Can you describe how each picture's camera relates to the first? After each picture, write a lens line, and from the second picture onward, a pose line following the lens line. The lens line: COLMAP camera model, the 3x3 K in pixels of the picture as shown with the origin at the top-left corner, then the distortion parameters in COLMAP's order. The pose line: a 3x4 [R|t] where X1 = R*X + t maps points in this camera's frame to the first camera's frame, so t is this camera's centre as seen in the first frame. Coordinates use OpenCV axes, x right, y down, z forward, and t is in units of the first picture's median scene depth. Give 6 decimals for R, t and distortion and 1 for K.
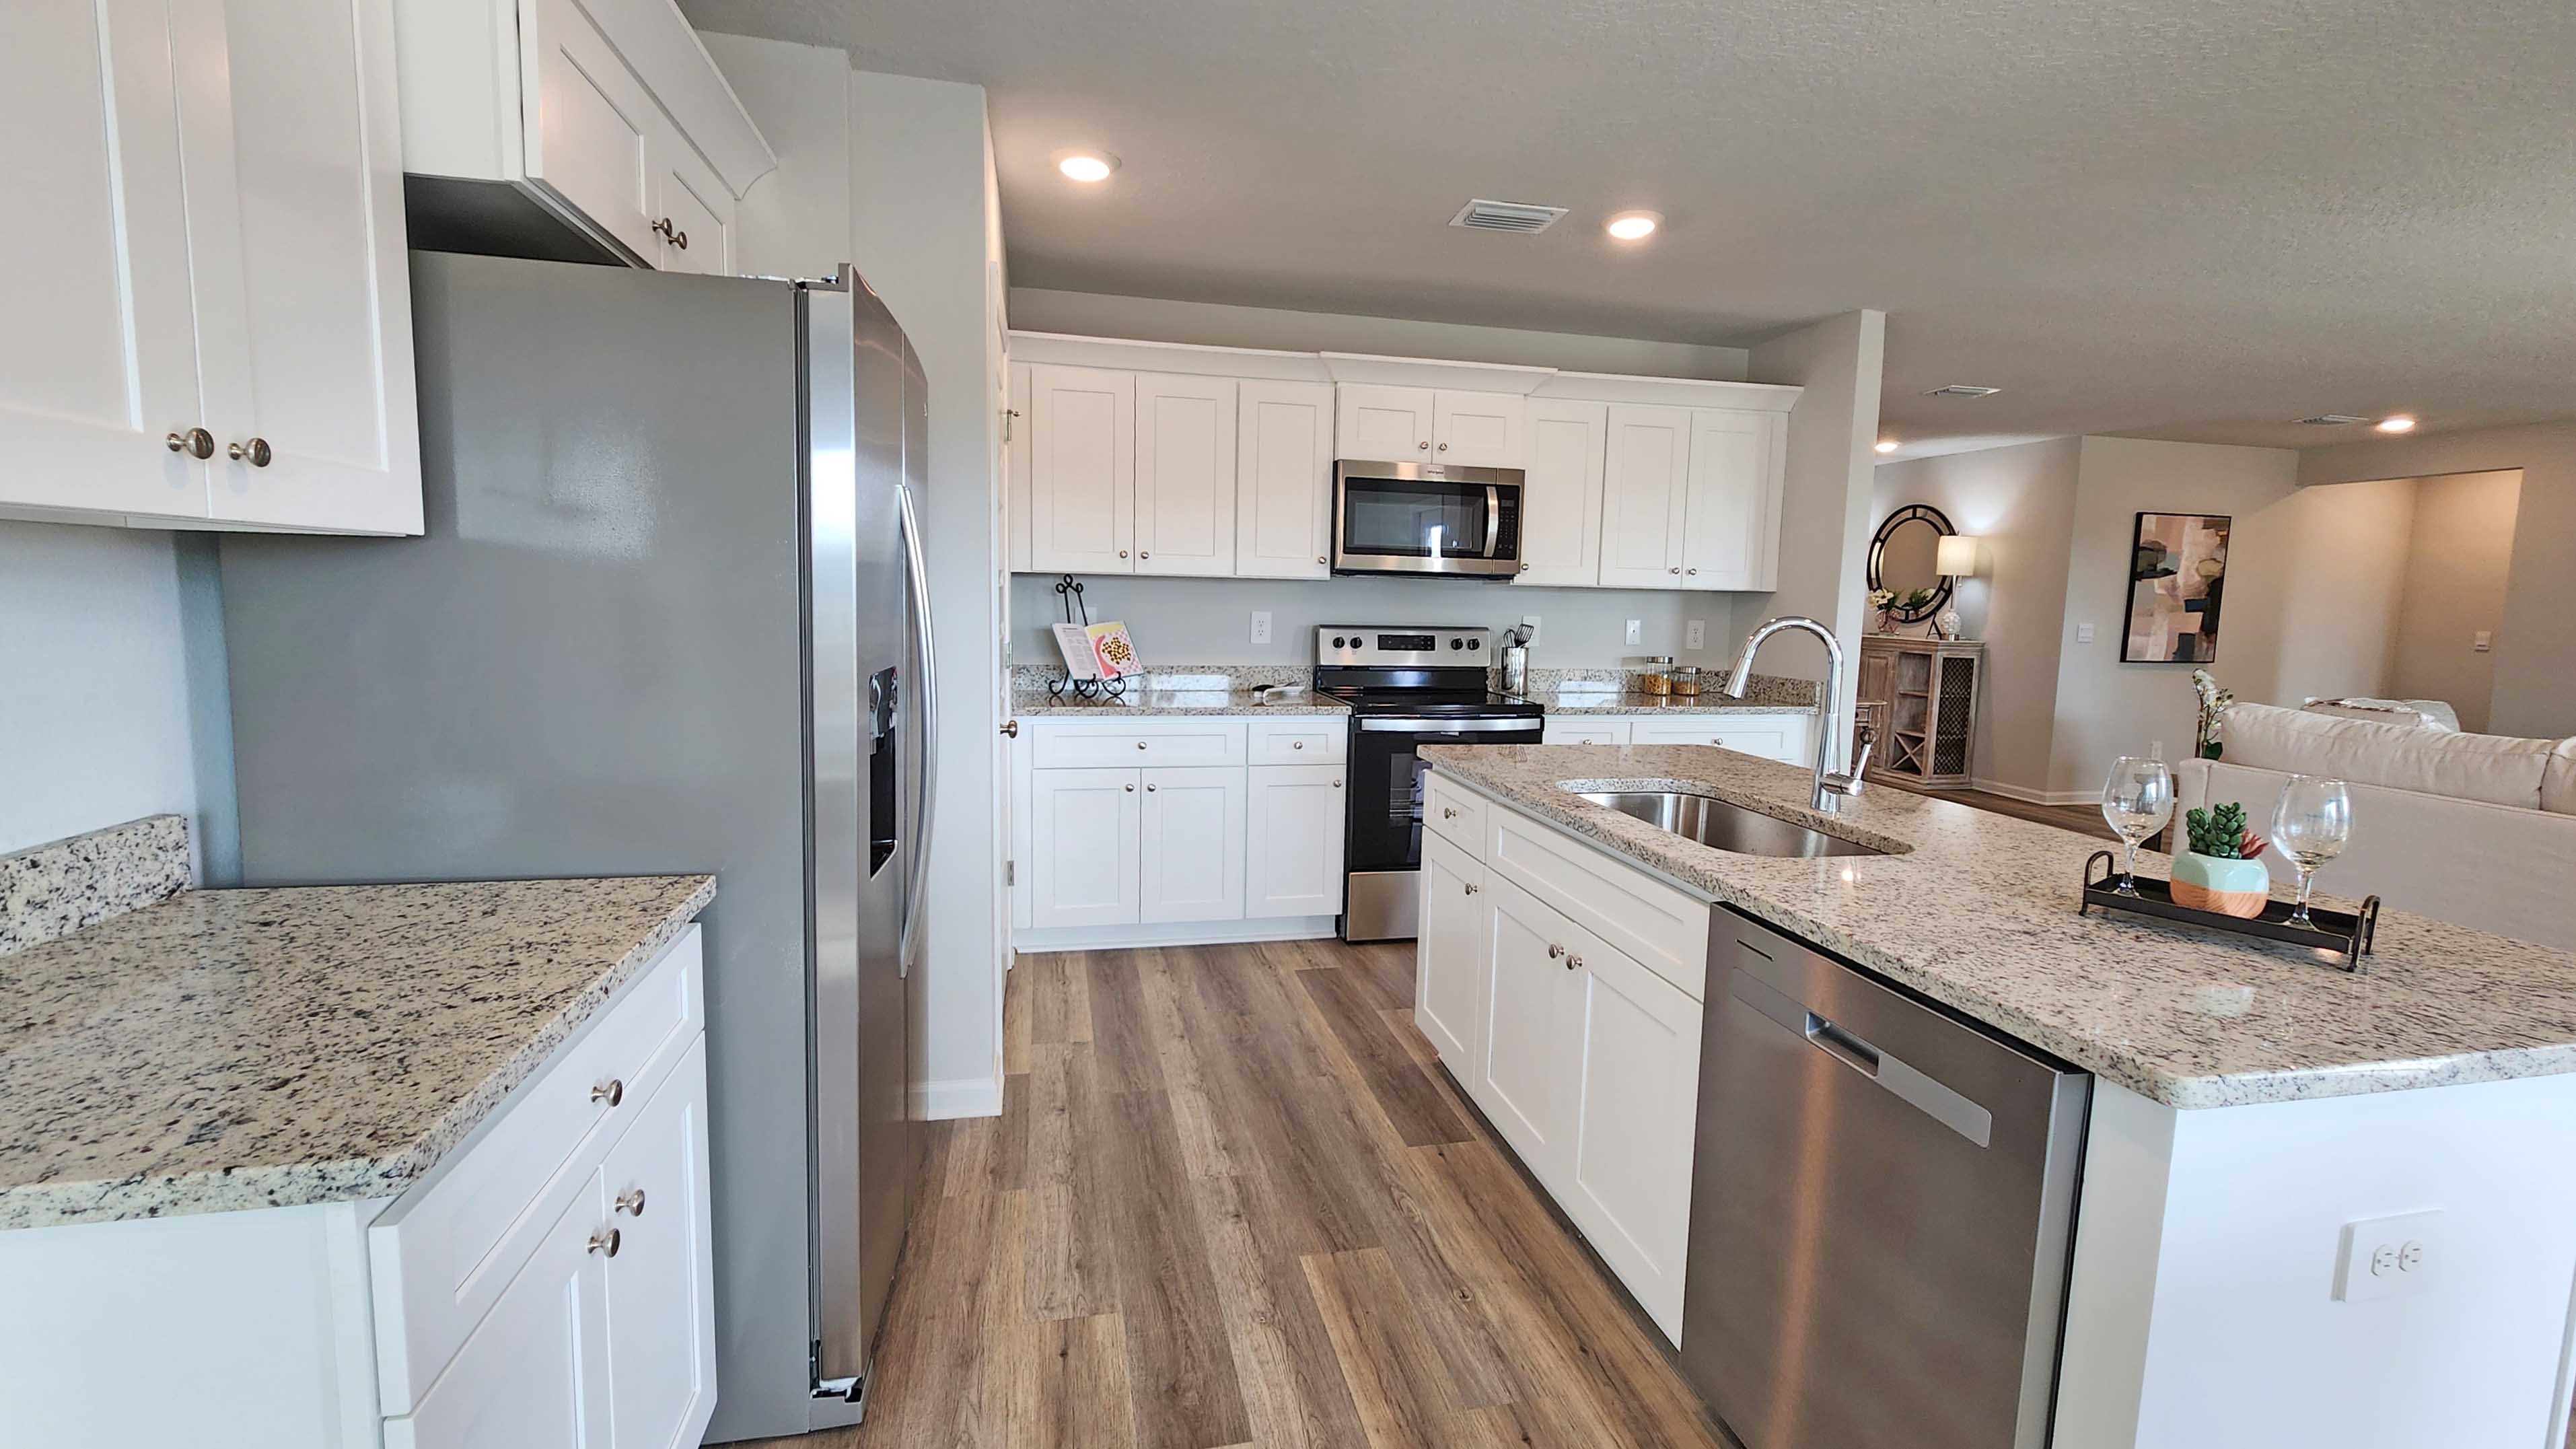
lens RADIAL K [[1065.4, 0, 1301.4], [0, 1065.4, 710.8], [0, 0, 1]] dist [0.001691, -0.001355]
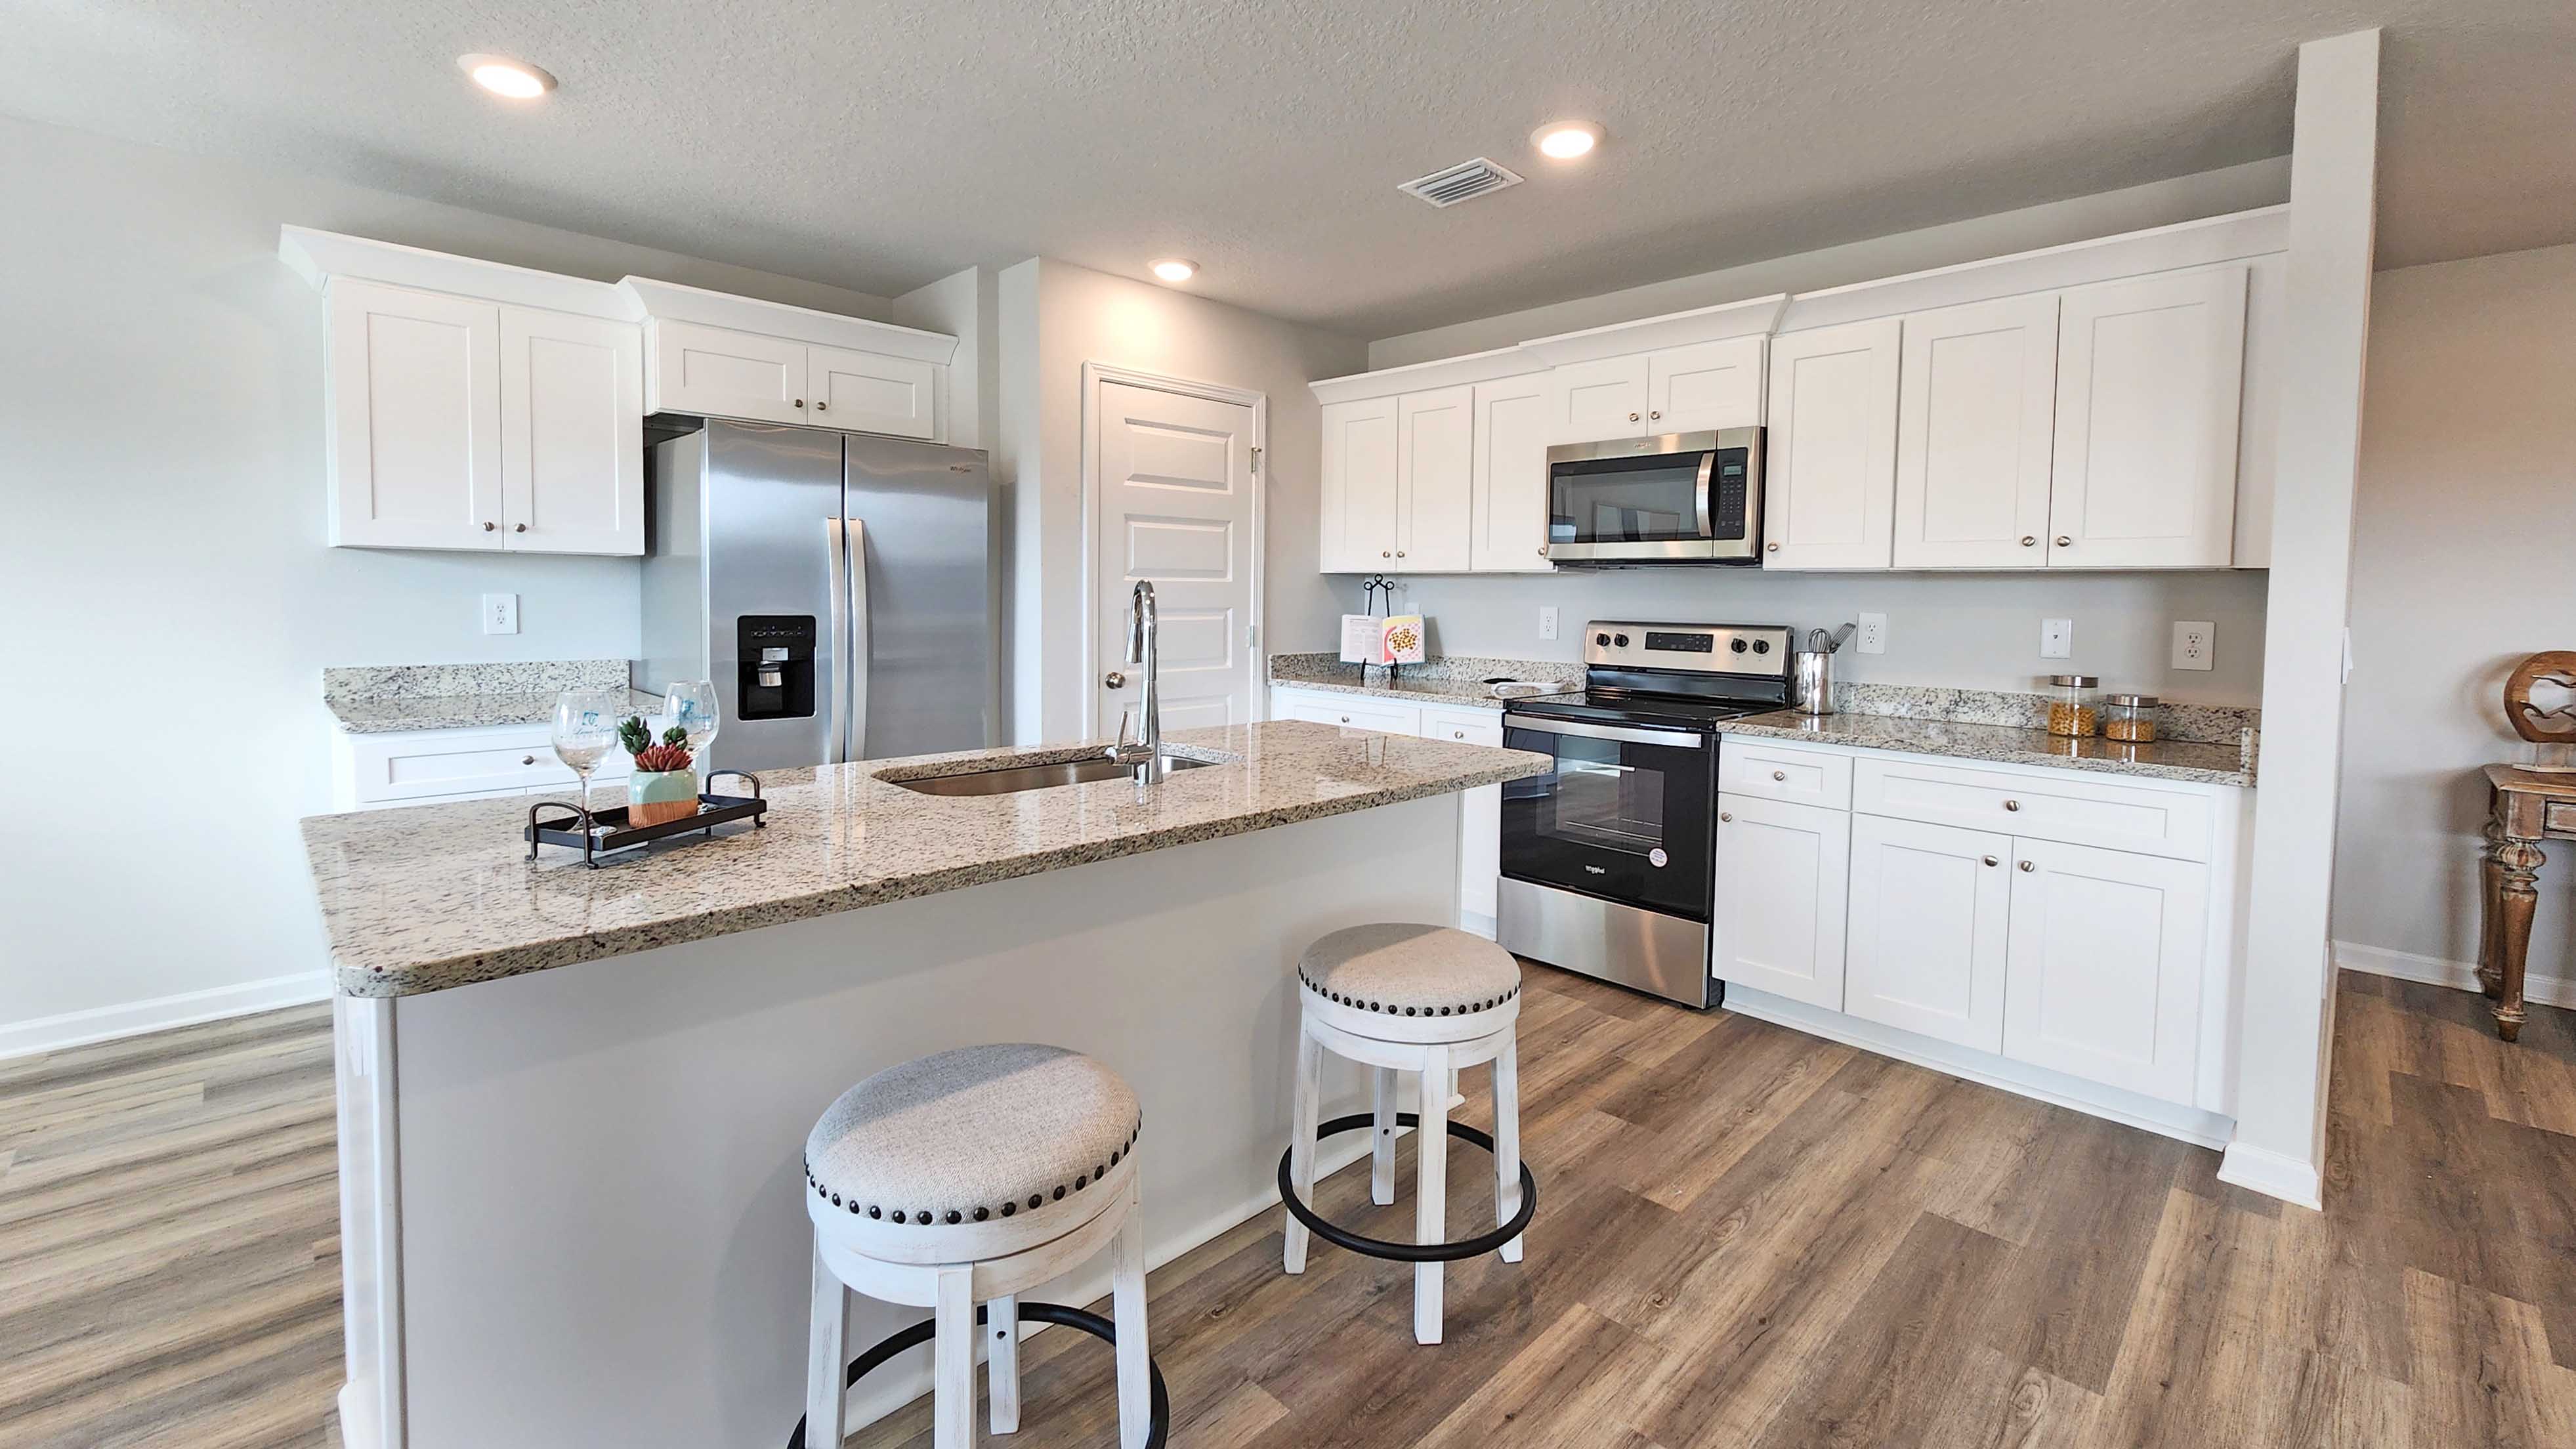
lens RADIAL K [[1065.3, 0, 1292.3], [0, 1065.3, 645.9], [0, 0, 1]] dist [0.001691, -0.001355]
pose [[0.547018, 0.026023, -0.836716, 0.703917], [-0.095576, 0.994922, -0.031541, -0.004802], [0.831647, 0.097224, 0.546727, 0.299843]]
